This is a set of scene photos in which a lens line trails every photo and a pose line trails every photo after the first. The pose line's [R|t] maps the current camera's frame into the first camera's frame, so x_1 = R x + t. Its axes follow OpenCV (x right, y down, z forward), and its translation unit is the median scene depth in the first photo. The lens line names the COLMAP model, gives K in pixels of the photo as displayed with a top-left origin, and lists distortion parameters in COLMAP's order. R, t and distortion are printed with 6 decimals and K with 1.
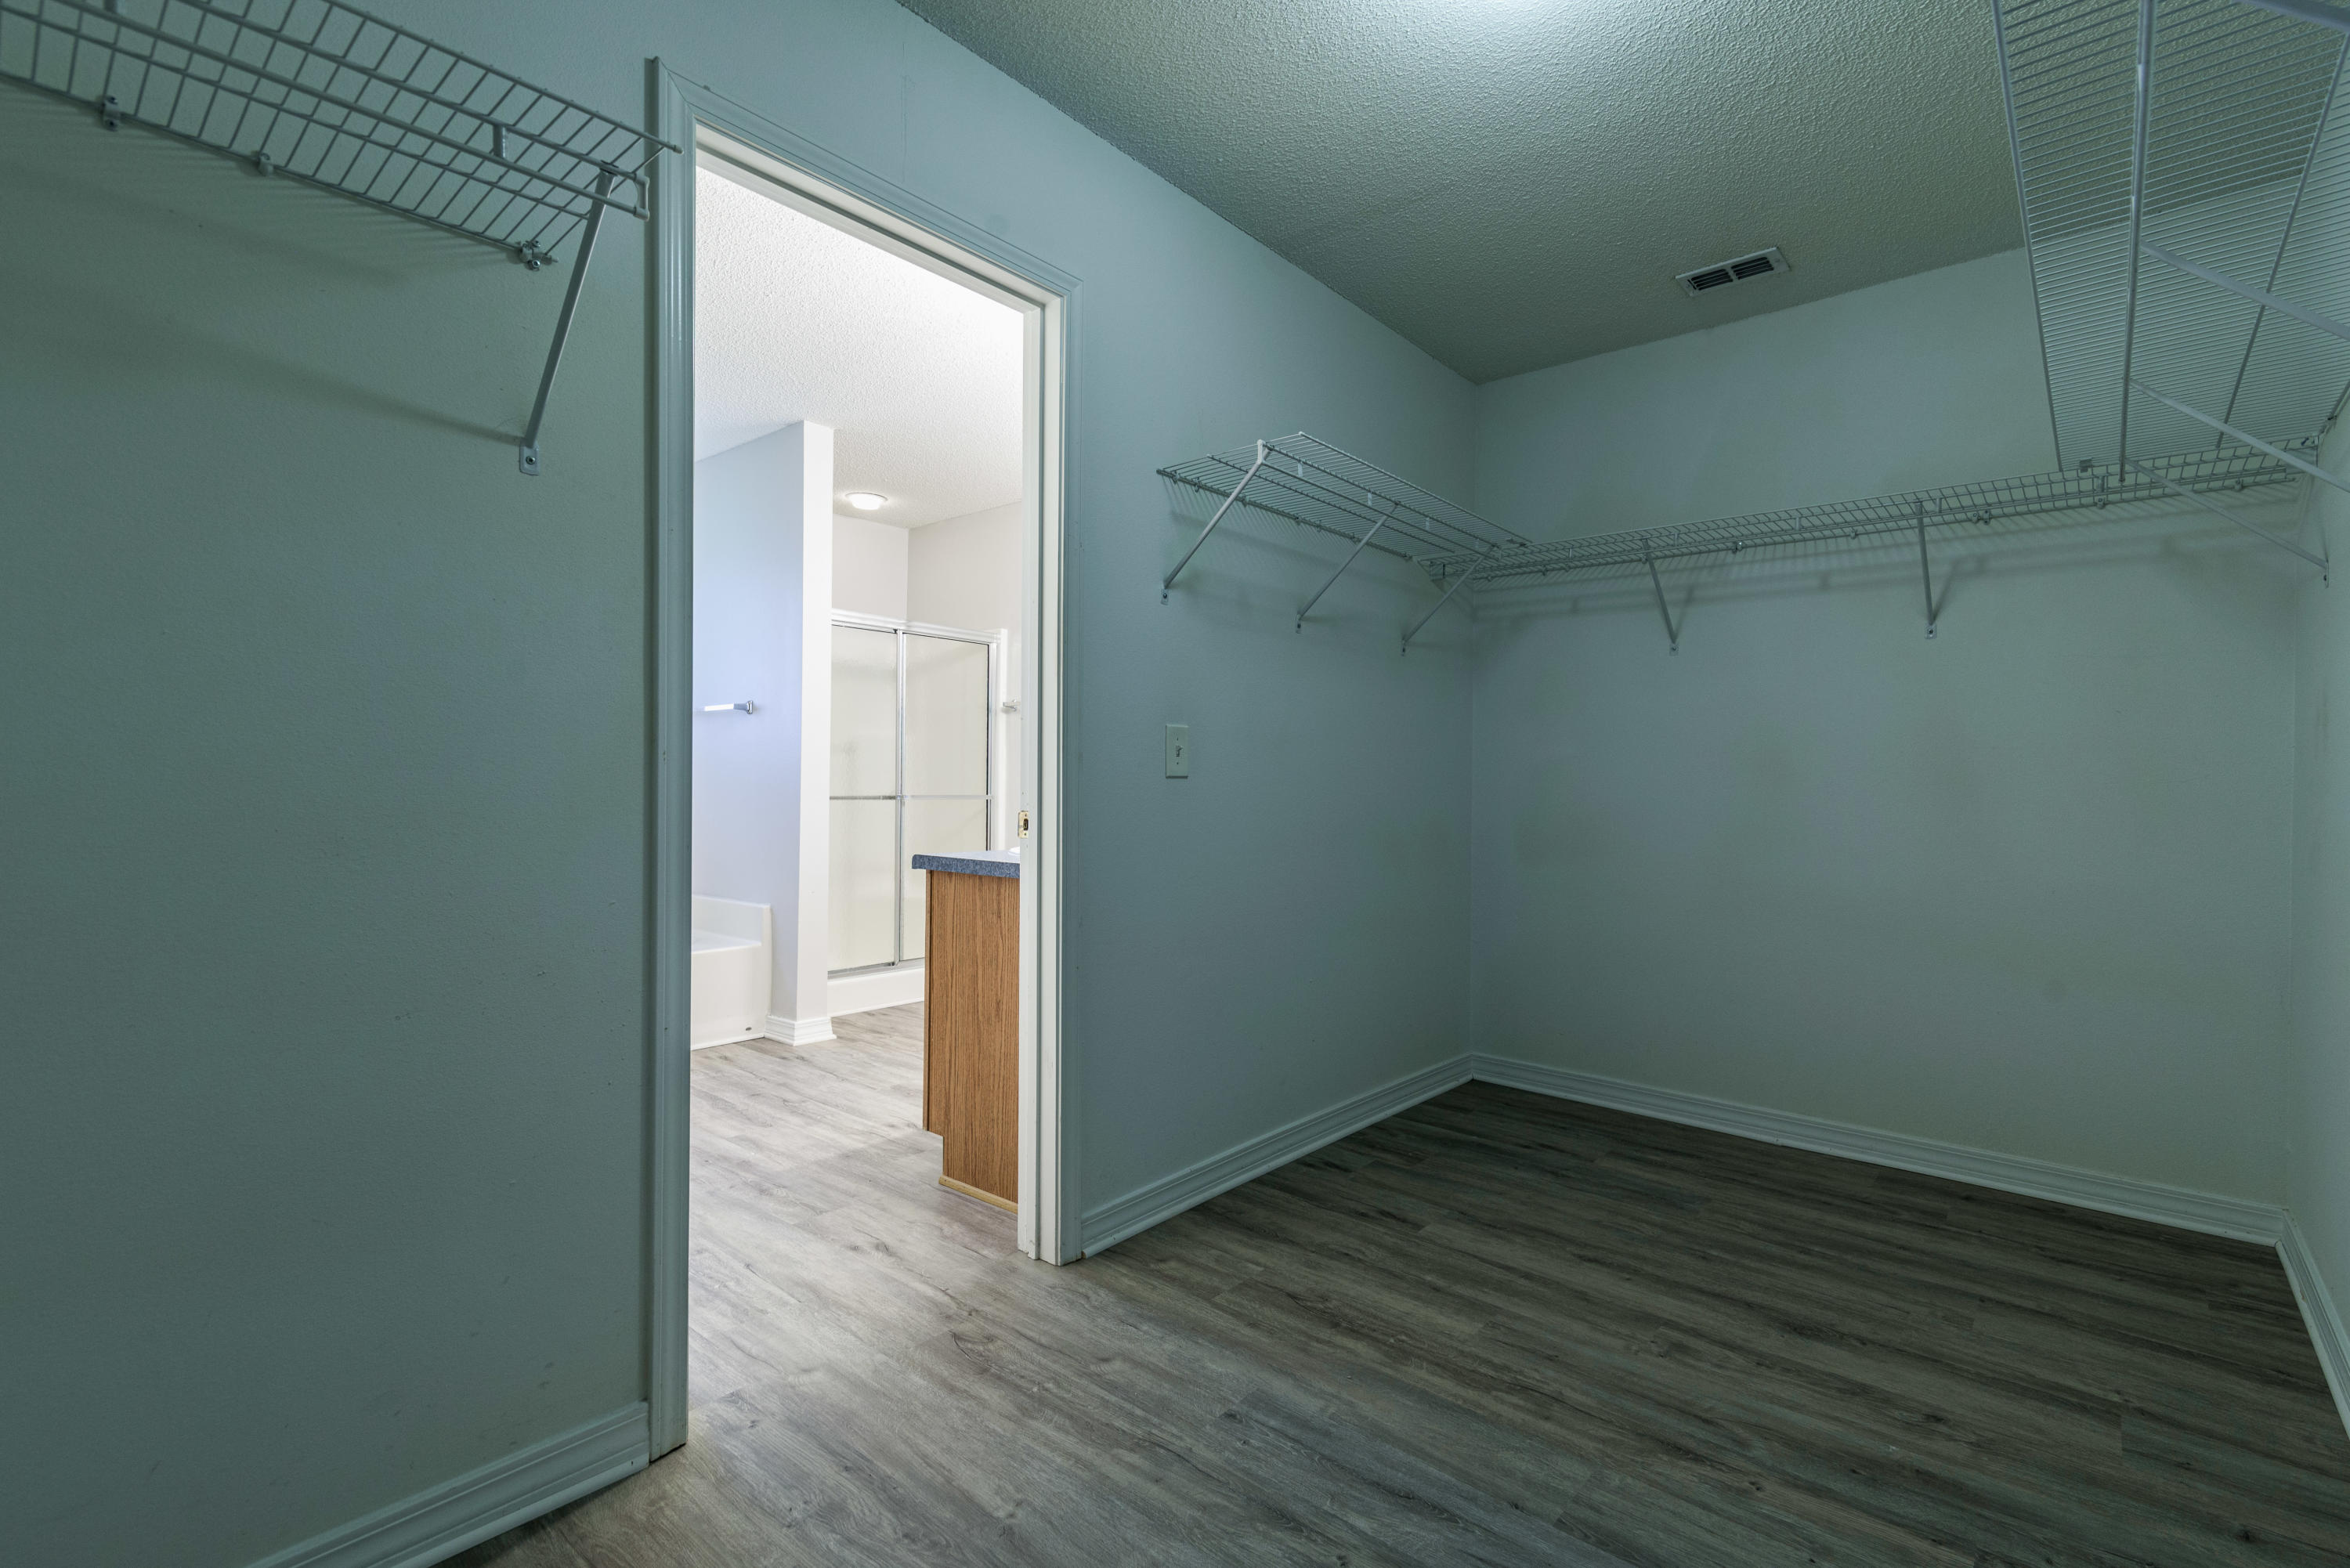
lens RADIAL K [[1056.1, 0, 1171.1], [0, 1056.1, 790.3], [0, 0, 1]] dist [0.012367, -0.002025]
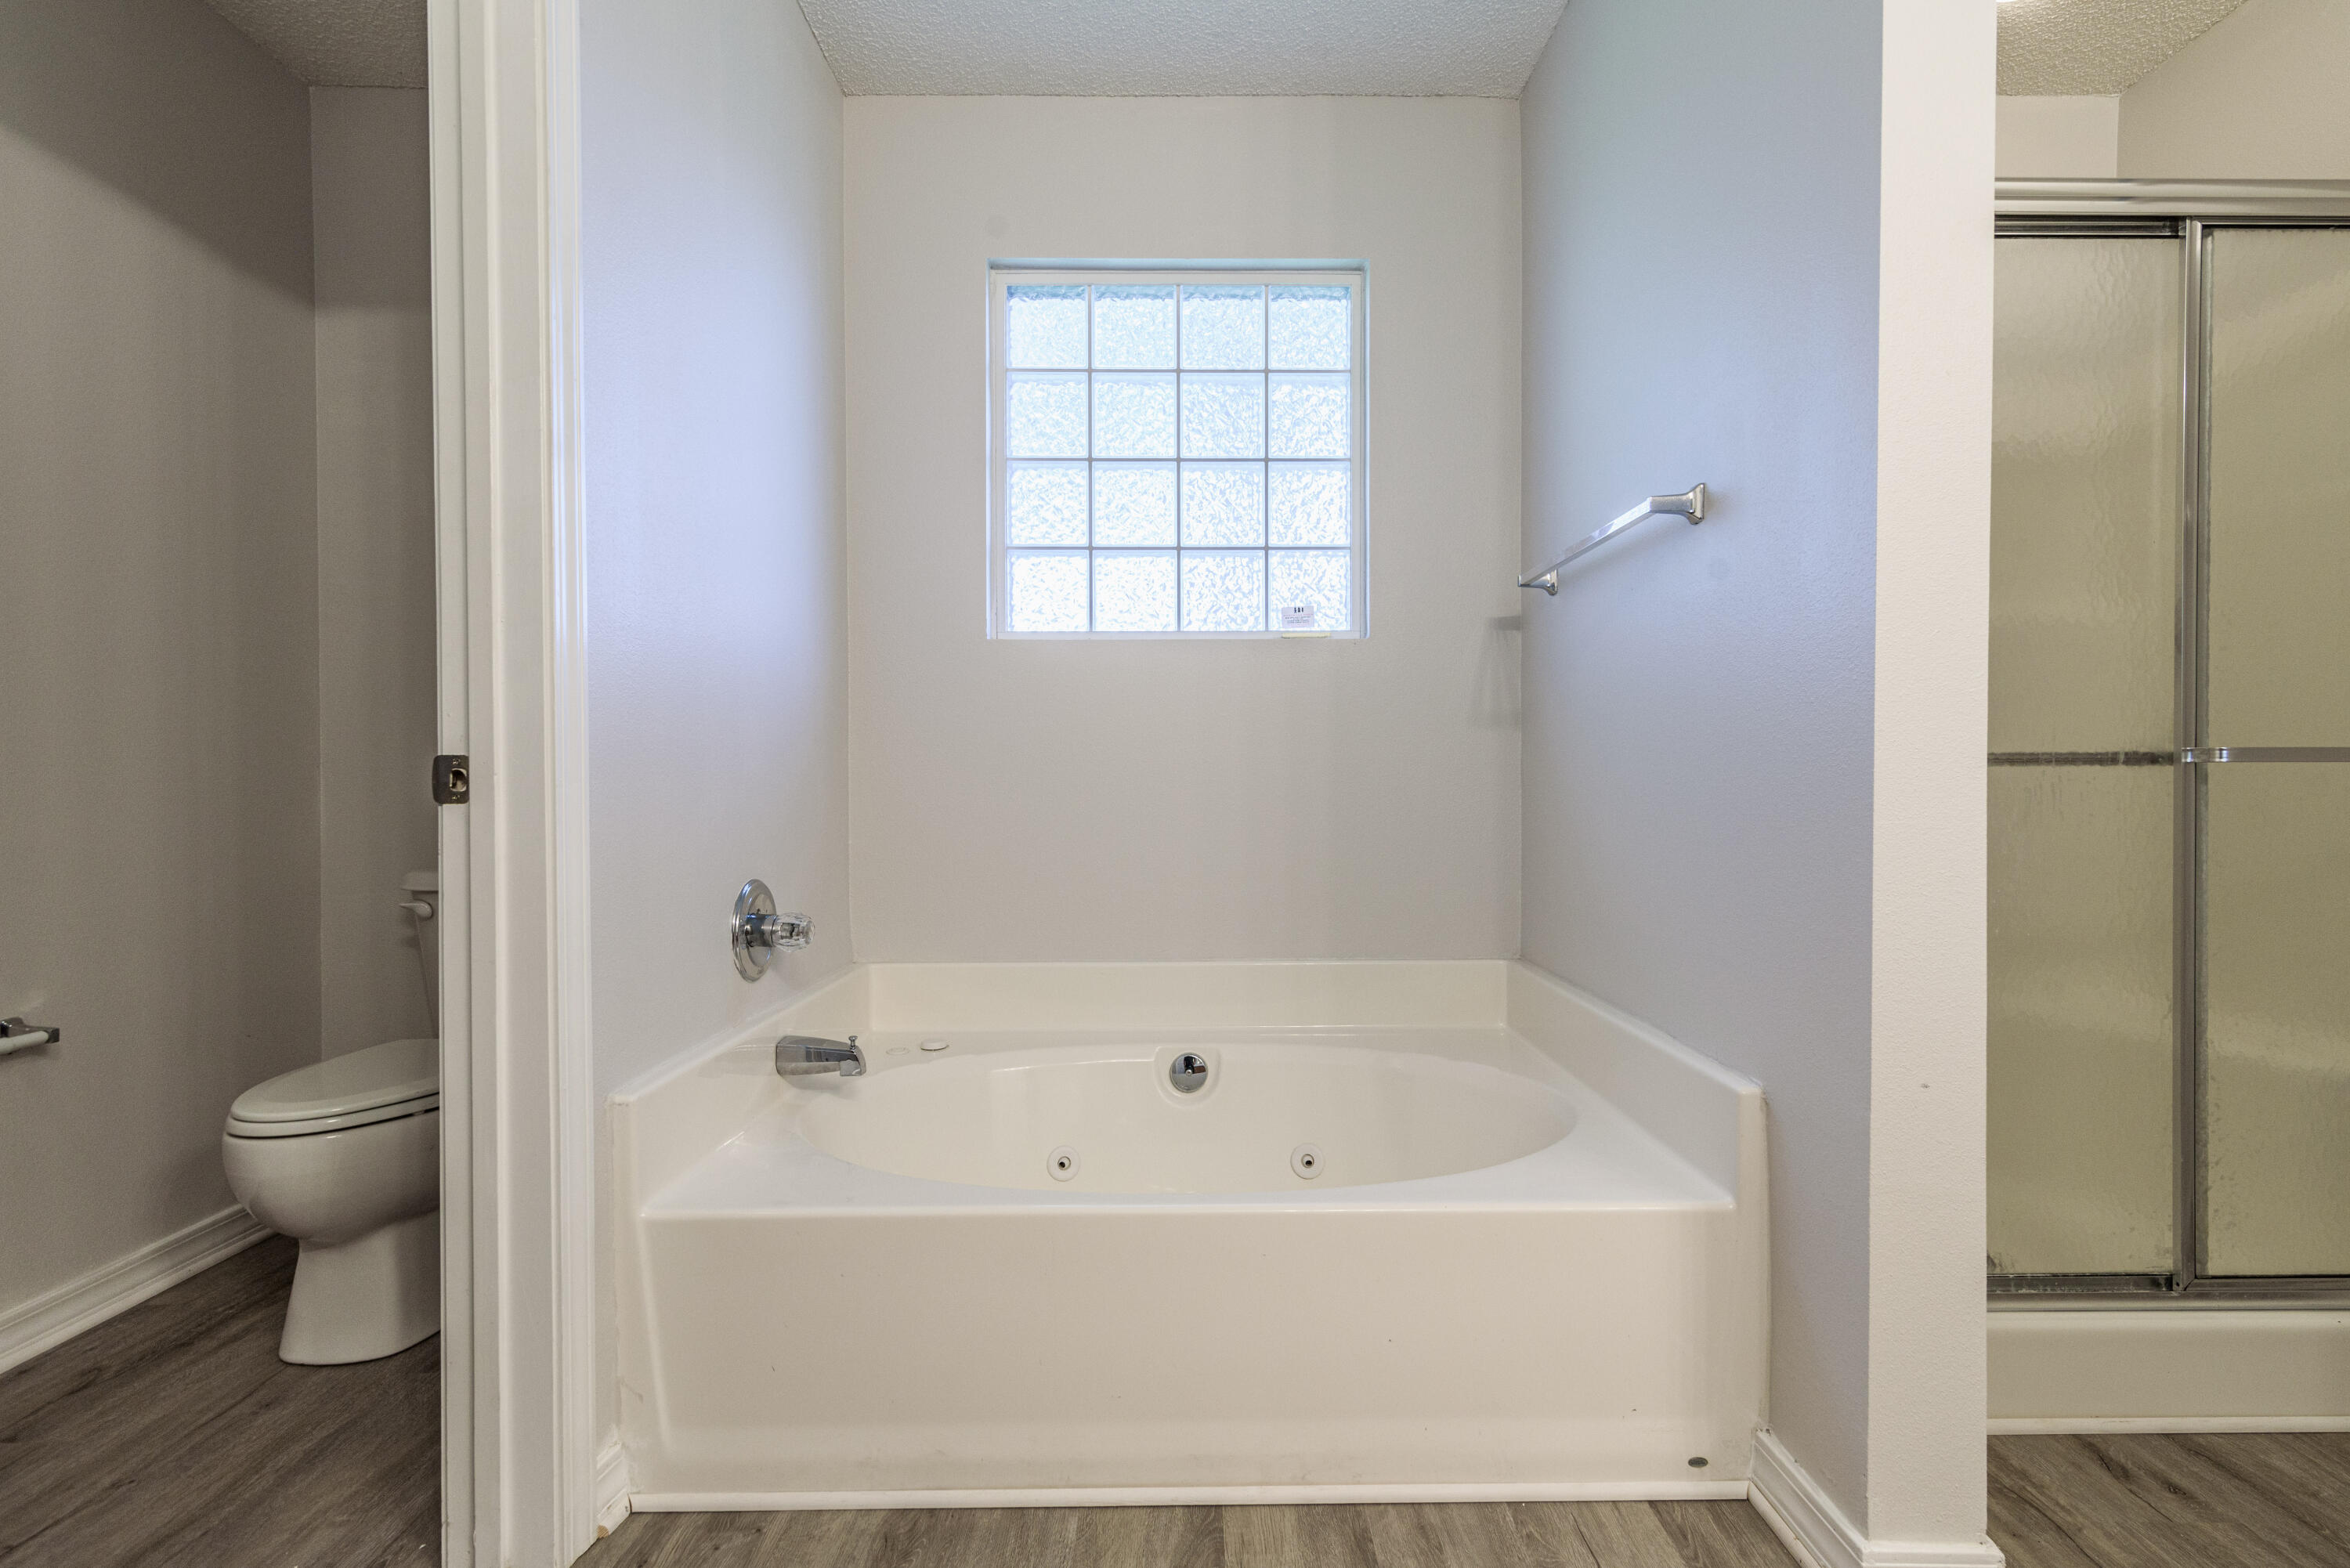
lens RADIAL K [[1056.1, 0, 1171.8], [0, 1056.1, 778.9], [0, 0, 1]] dist [0.012367, -0.002025]
pose [[0.668765, 0.007009, -0.743441, -0.256394], [0.006862, 0.999855, 0.015600, 0.006591], [0.743442, -0.015535, 0.668620, 0.642356]]
